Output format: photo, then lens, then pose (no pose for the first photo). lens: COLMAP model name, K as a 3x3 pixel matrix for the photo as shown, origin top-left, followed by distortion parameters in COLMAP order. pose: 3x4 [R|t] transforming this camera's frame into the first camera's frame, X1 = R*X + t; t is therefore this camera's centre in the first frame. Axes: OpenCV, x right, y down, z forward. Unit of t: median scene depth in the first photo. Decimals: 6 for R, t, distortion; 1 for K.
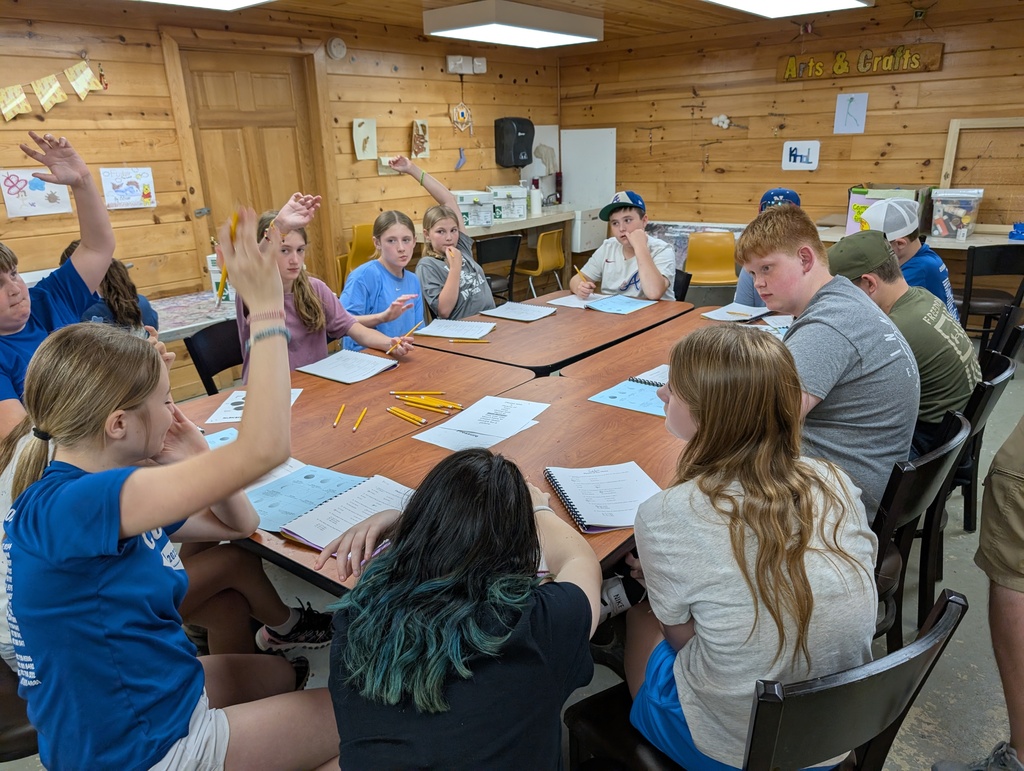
lens RADIAL K [[747.7, 0, 514.9], [0, 747.7, 380.7], [0, 0, 1]] dist [-0.004372, -0.009252]
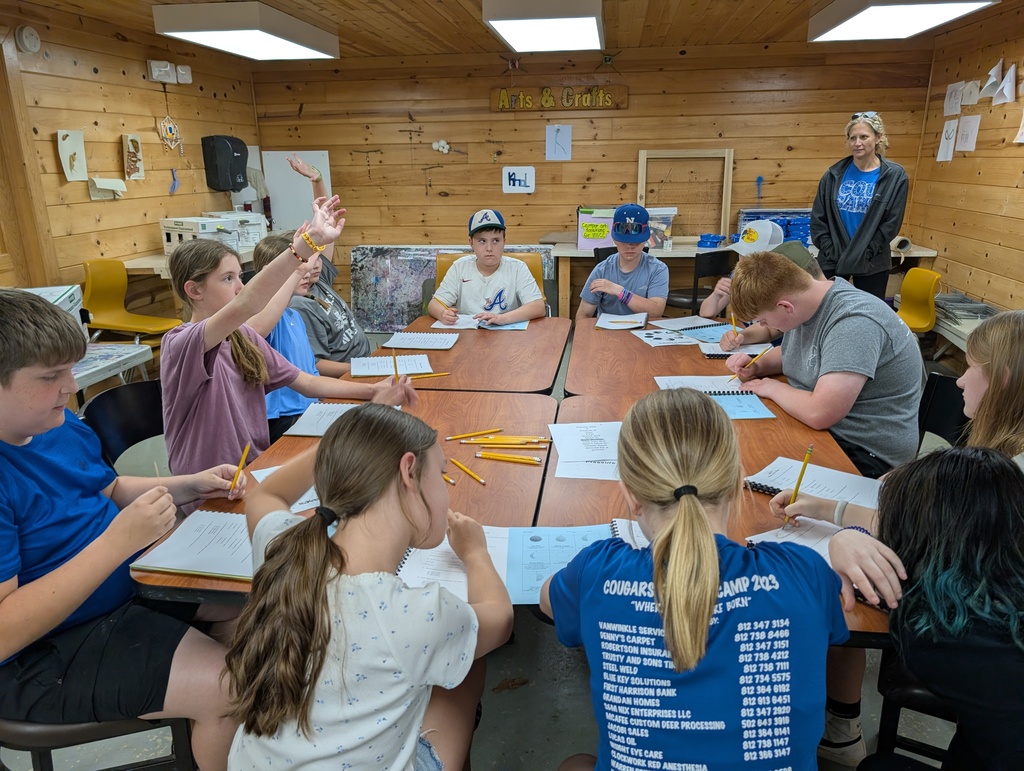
lens RADIAL K [[747.7, 0, 516.0], [0, 747.7, 392.0], [0, 0, 1]] dist [-0.004372, -0.009252]
pose [[0.850264, -0.135943, 0.508498, -0.225426], [0.145747, 0.989105, 0.020724, -0.018877], [-0.505775, 0.056491, 0.860814, 0.082388]]
